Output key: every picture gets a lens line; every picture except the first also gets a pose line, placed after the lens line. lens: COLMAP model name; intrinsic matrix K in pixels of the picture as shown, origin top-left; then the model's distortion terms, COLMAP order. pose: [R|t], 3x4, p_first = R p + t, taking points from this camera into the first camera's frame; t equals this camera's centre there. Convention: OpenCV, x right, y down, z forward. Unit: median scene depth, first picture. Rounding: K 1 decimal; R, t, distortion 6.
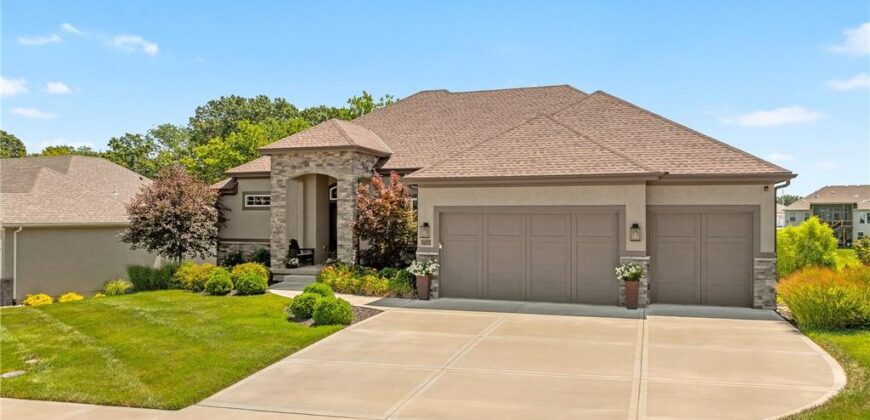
lens RADIAL K [[619.1, 0, 435.0], [0, 619.1, 210.0], [0, 0, 1]] dist [-0.003396, -0.002503]
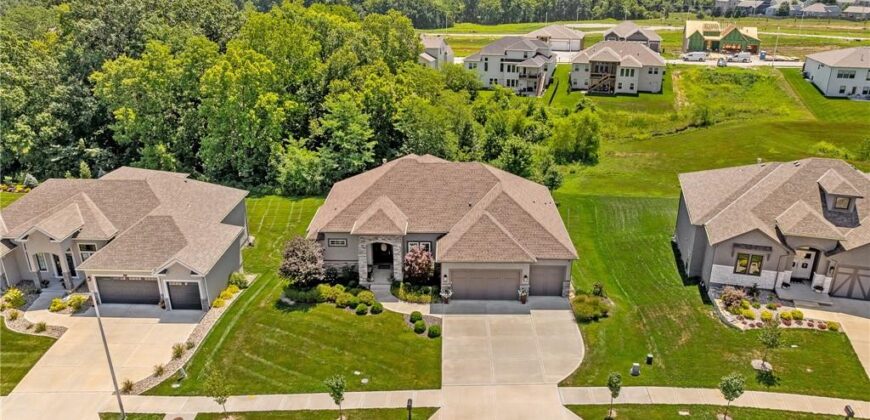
lens RADIAL K [[619.1, 0, 435.0], [0, 619.1, 210.0], [0, 0, 1]] dist [-0.003396, -0.002503]
pose [[0.951778, -0.105828, 0.287957, -0.752783], [0.001765, 0.940492, 0.339811, -1.081470], [-0.306783, -0.322917, 0.895326, -1.148058]]
